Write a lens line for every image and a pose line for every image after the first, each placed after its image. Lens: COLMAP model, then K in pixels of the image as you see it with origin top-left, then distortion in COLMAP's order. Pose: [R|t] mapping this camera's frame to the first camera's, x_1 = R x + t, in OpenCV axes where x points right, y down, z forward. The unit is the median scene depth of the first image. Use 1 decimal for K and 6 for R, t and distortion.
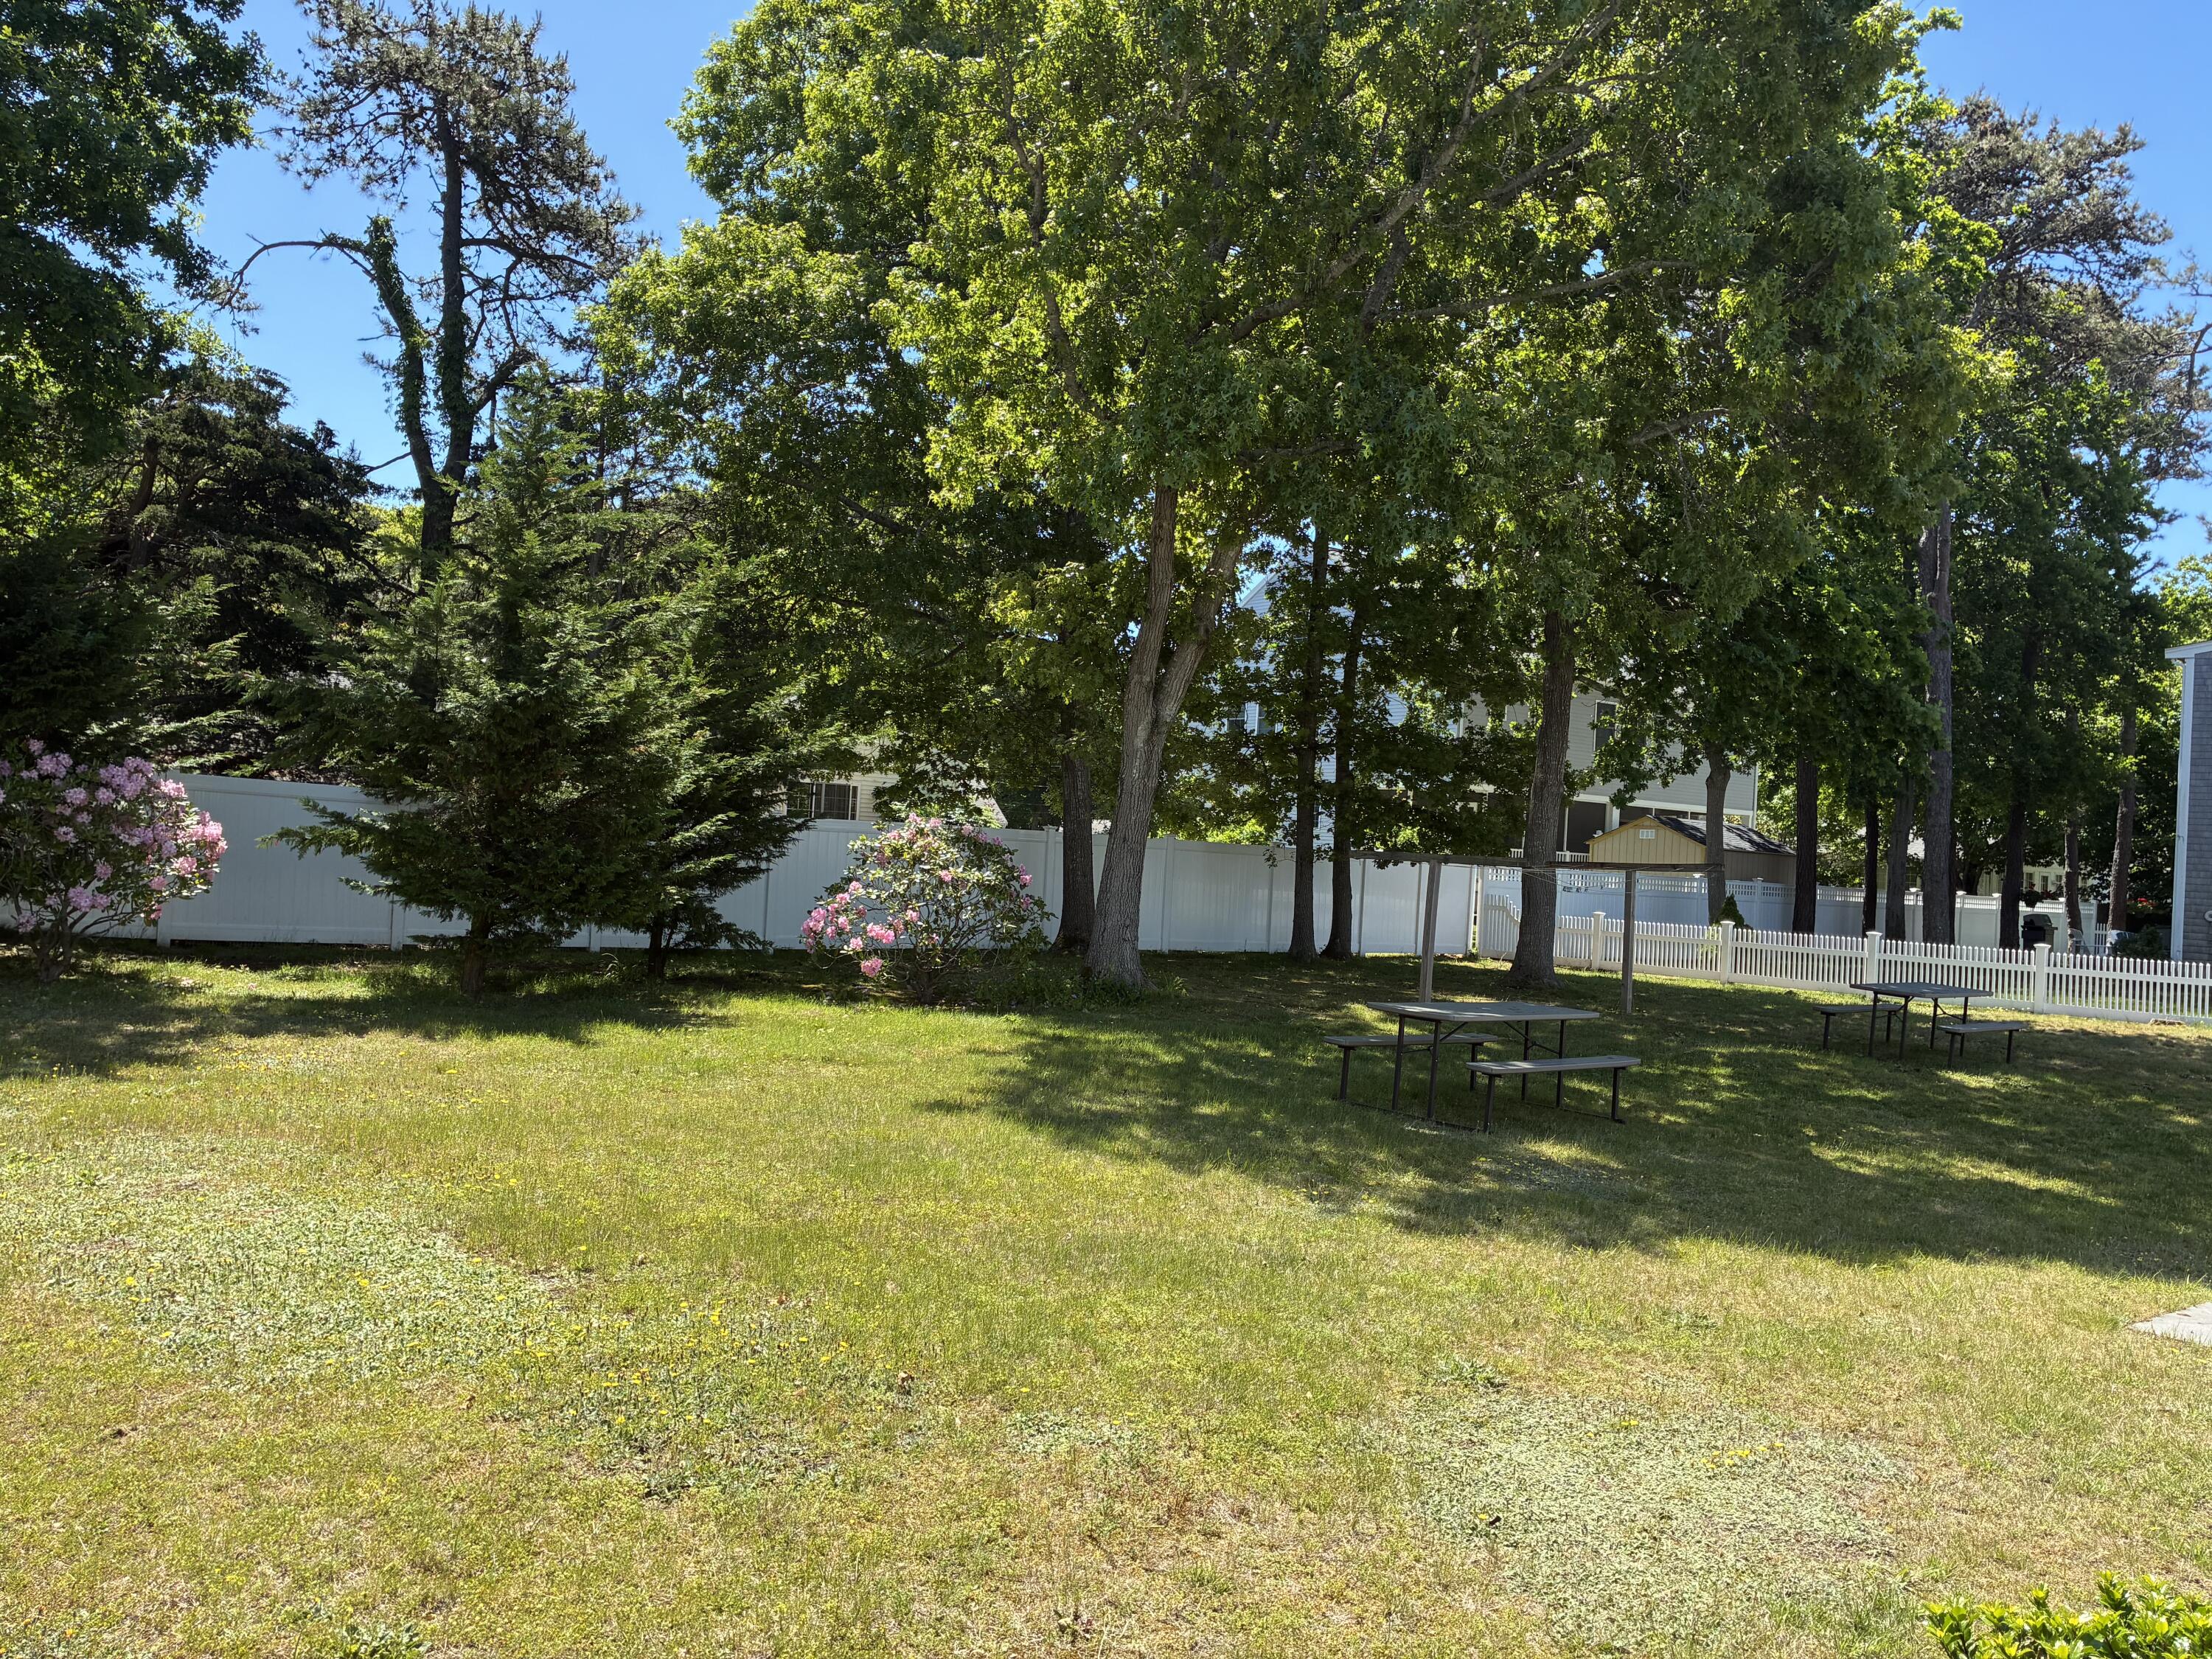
lens RADIAL K [[1680.7, 0, 1097.6], [0, 1680.7, 824.9], [0, 0, 1]] dist [0.038160, -0.047117]
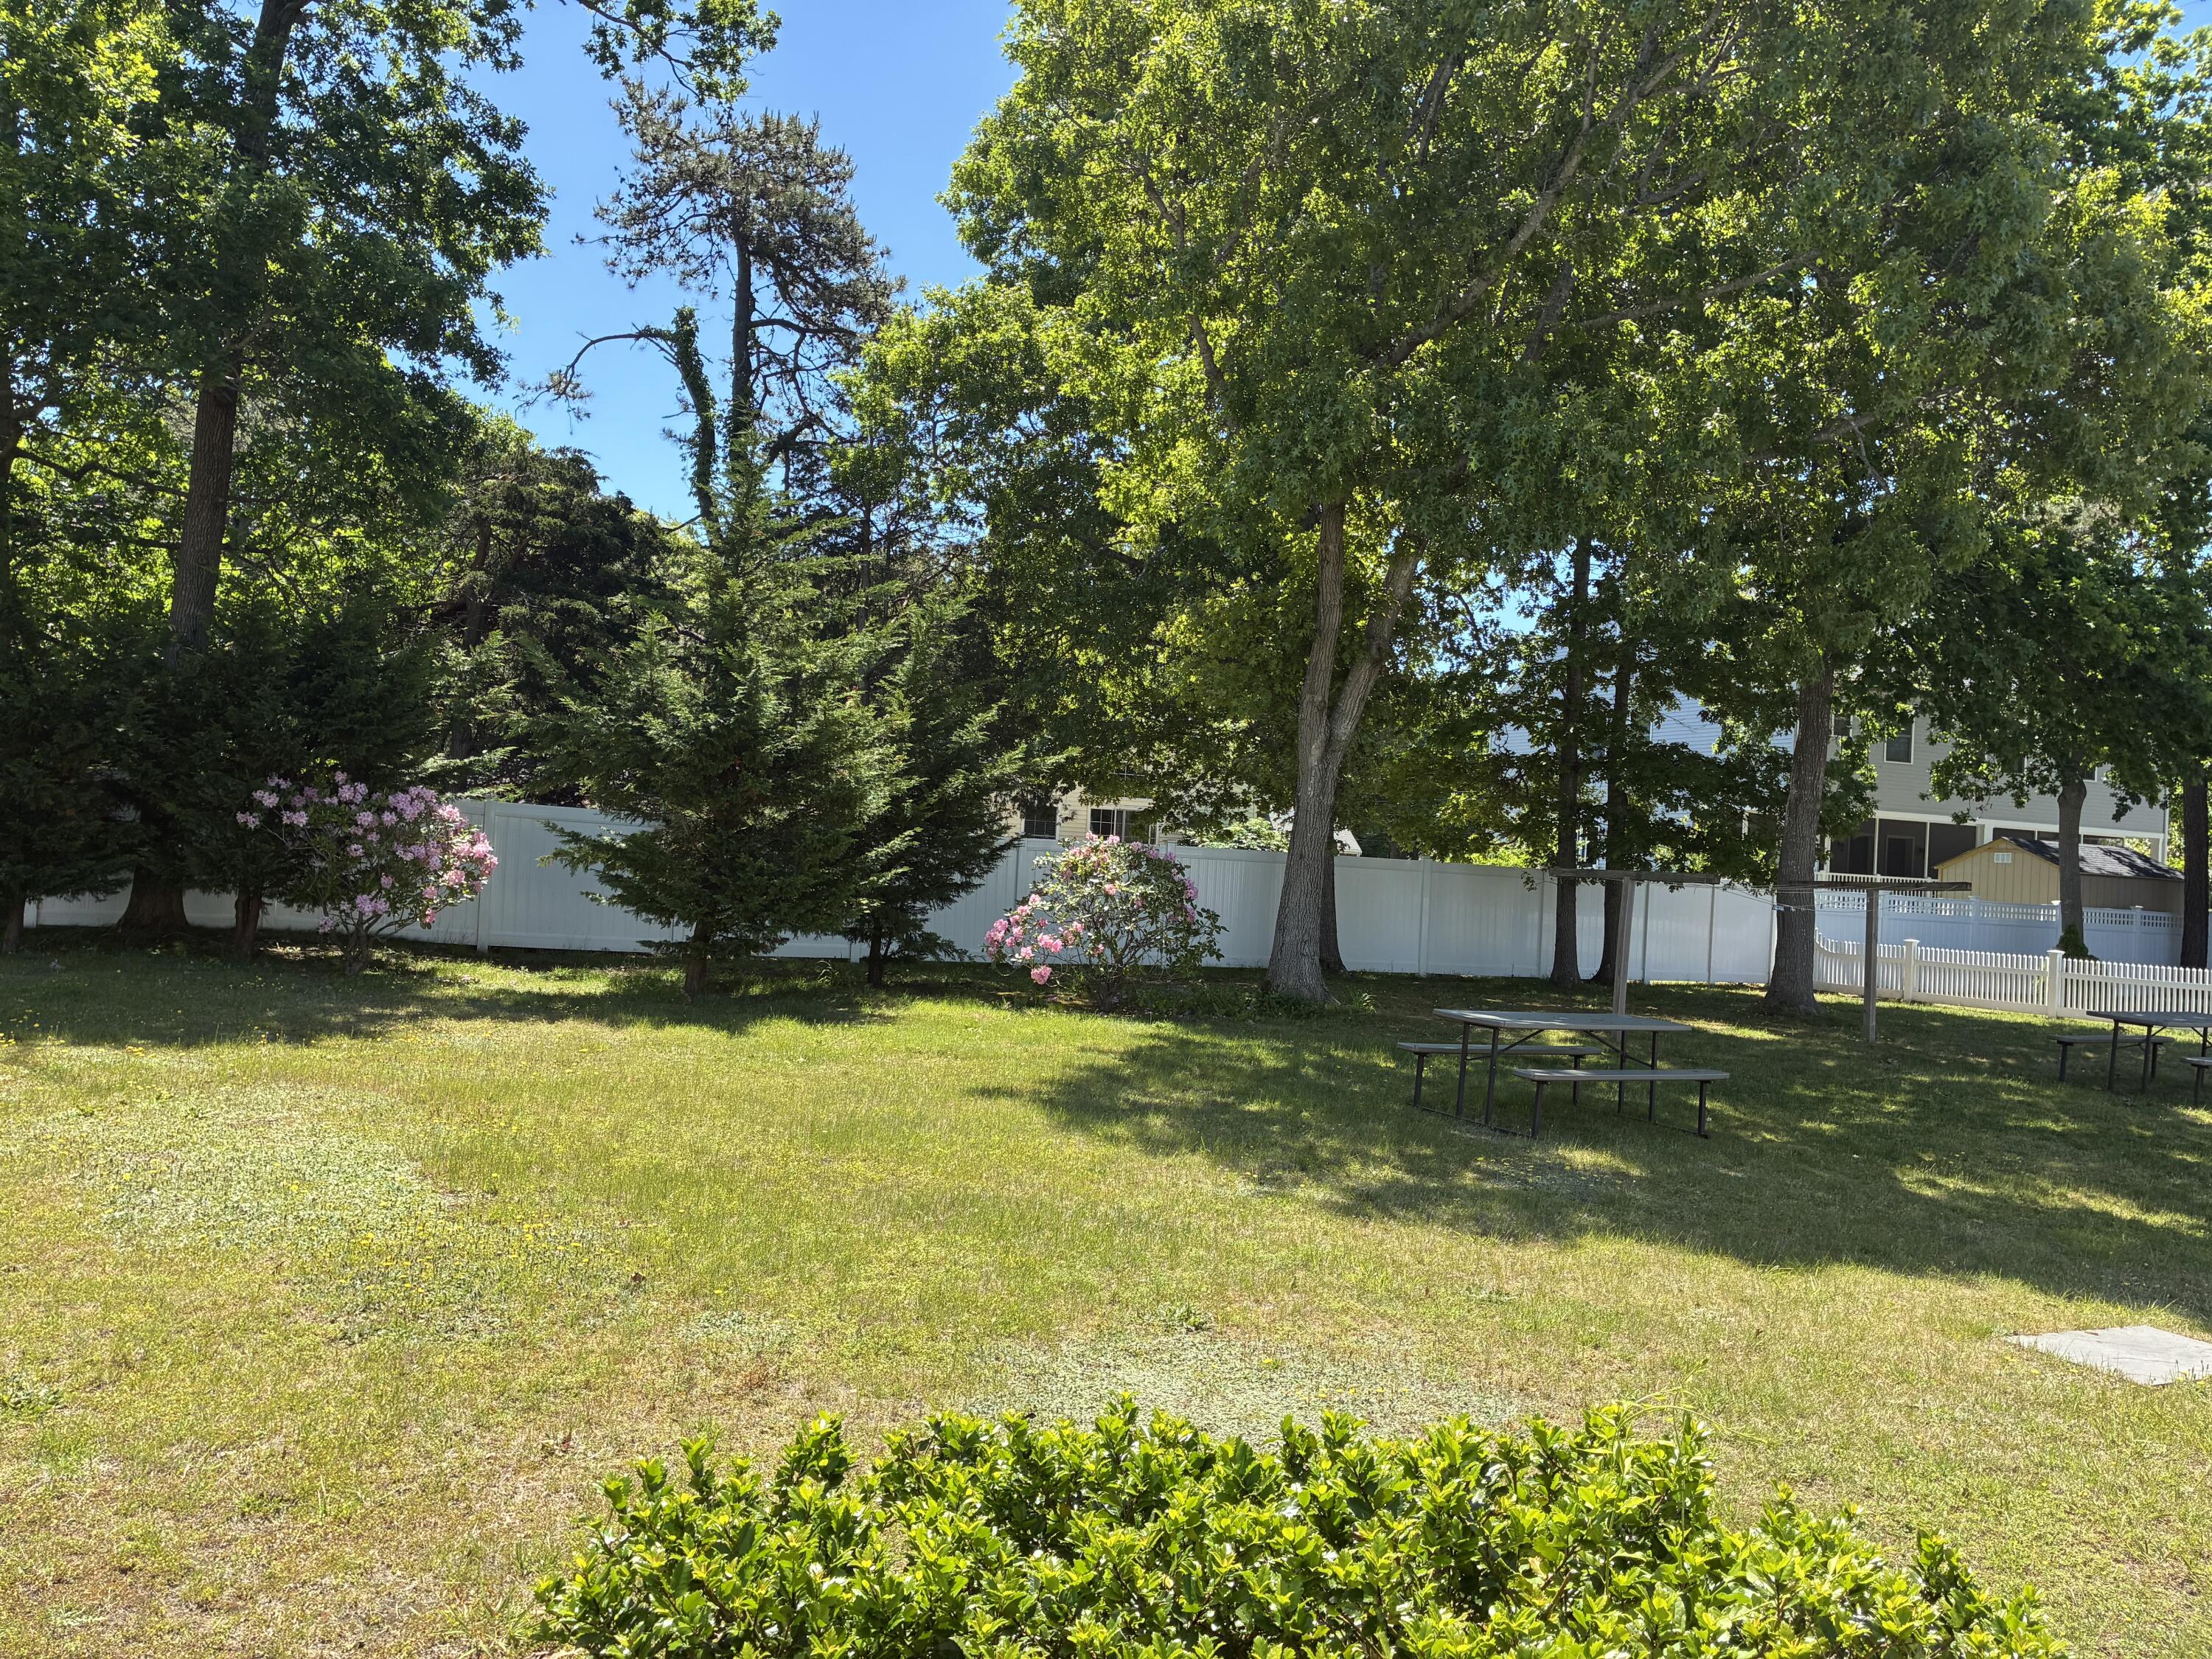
lens RADIAL K [[1680.7, 0, 1103.6], [0, 1680.7, 824.7], [0, 0, 1]] dist [0.038160, -0.047117]
pose [[0.971305, -0.007916, -0.237705, 0.130853], [0.003025, 0.999776, -0.020936, 0.009986], [0.237818, 0.019617, 0.971112, -0.018355]]
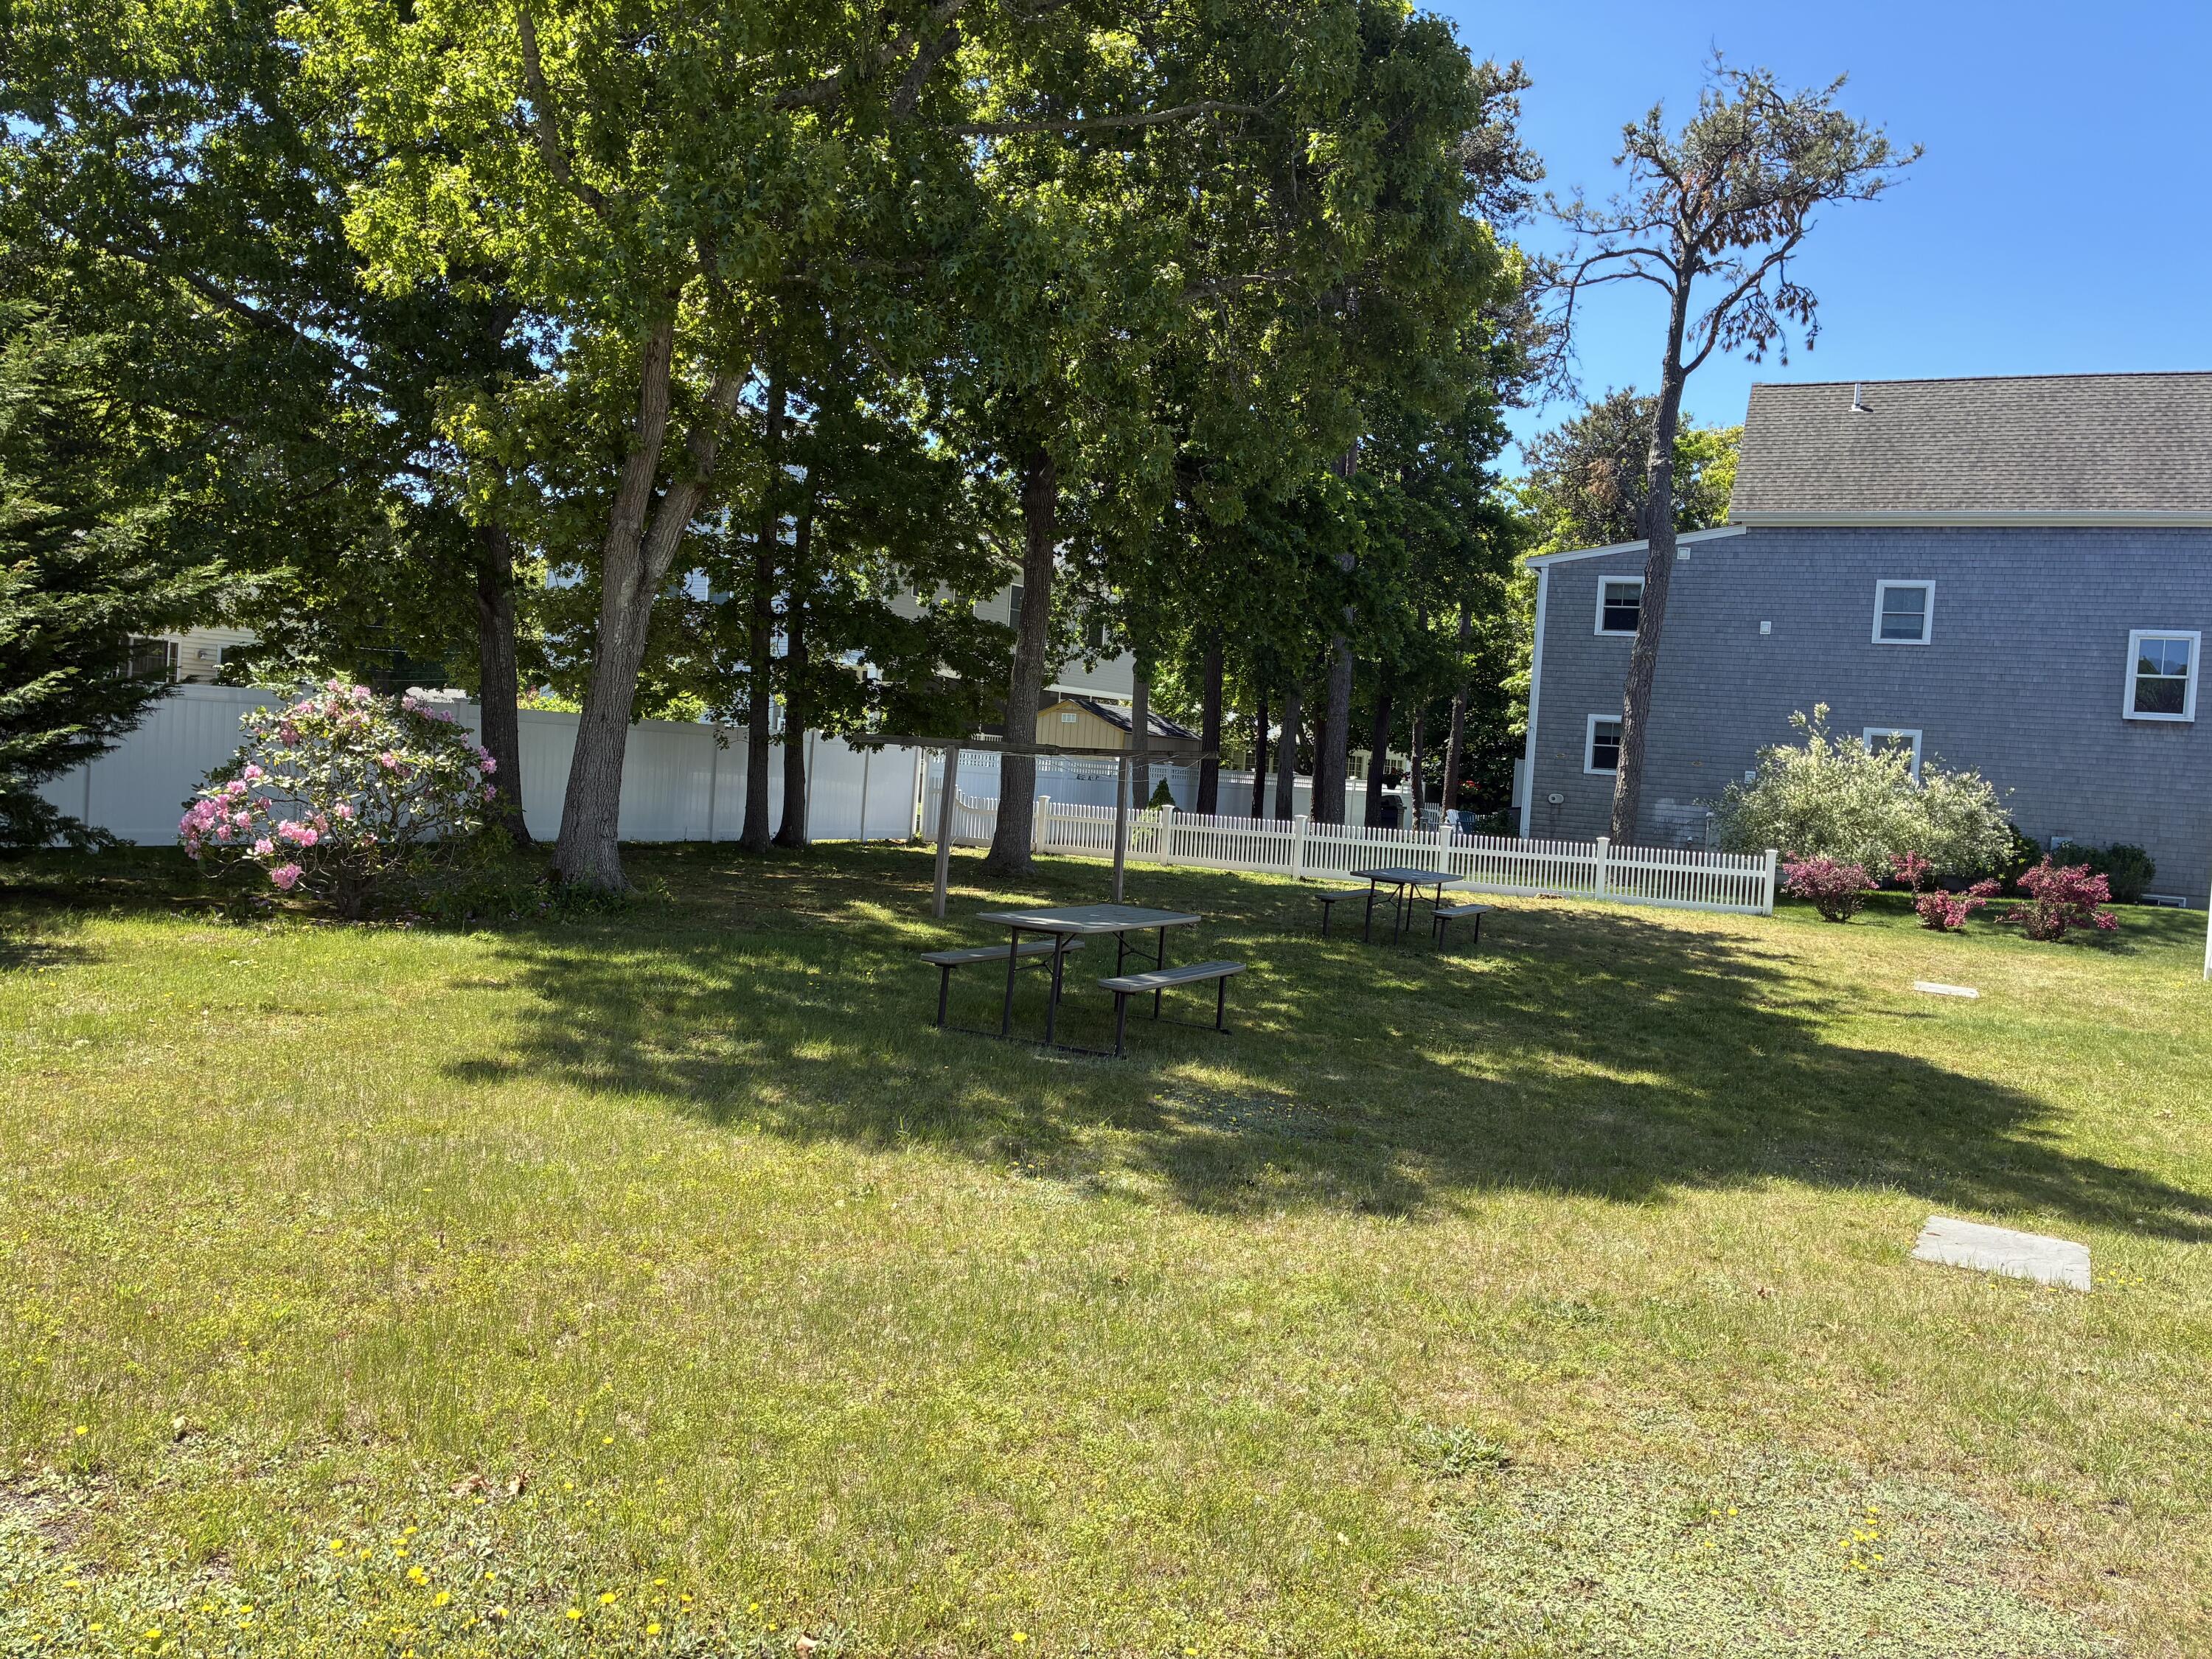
lens RADIAL K [[1680.7, 0, 1088.3], [0, 1680.7, 807.3], [0, 0, 1]] dist [0.038160, -0.047117]
pose [[0.930703, -0.003651, 0.365758, -0.062227], [-0.019142, 0.998094, 0.058671, -0.000335], [-0.365275, -0.061607, 0.928859, 0.113793]]
